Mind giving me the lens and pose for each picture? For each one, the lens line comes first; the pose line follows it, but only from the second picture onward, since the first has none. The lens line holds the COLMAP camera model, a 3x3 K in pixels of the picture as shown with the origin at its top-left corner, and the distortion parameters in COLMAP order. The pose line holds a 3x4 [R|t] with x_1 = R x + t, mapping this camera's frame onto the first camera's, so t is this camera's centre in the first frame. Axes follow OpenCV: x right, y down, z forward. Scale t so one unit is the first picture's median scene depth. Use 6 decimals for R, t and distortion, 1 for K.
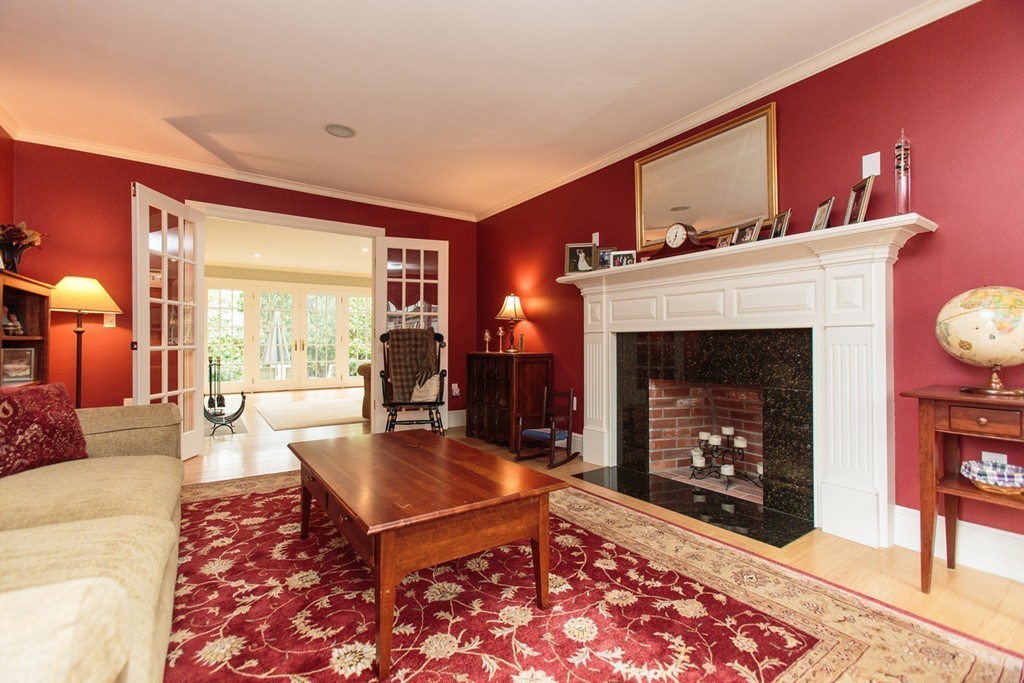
lens RADIAL K [[451.2, 0, 507.7], [0, 451.2, 338.6], [0, 0, 1]] dist [-0.006820, 0.004662]
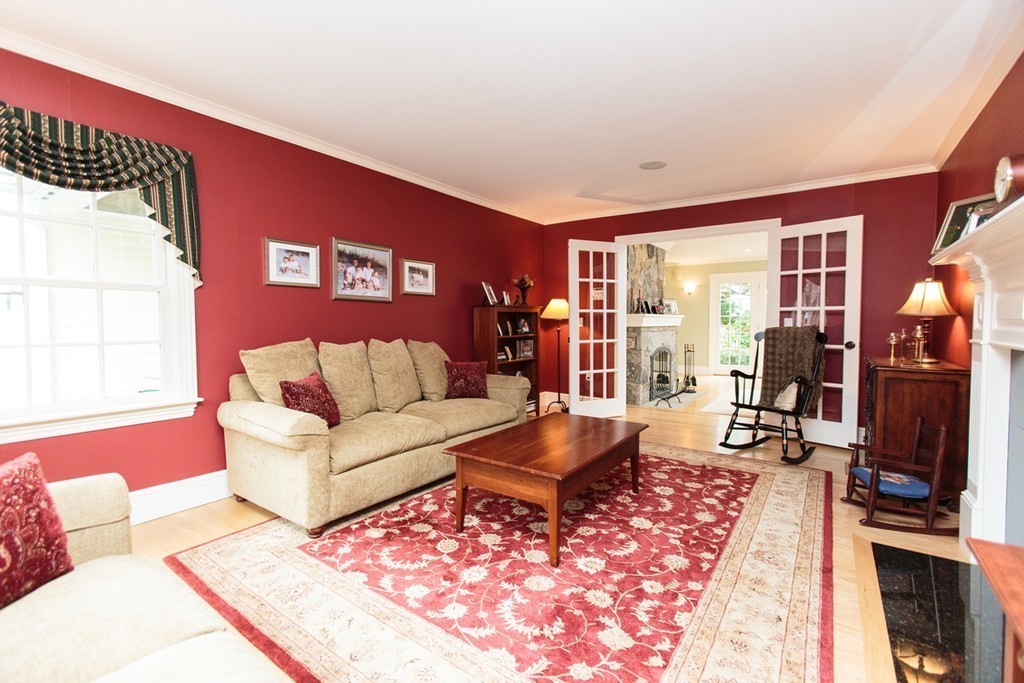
lens RADIAL K [[451.2, 0, 509.5], [0, 451.2, 341.1], [0, 0, 1]] dist [-0.006820, 0.004662]
pose [[0.343478, 0.041068, -0.938263, 0.966898], [0.008917, 0.998856, 0.046984, -0.090599], [0.939119, -0.024504, 0.342718, 0.348266]]
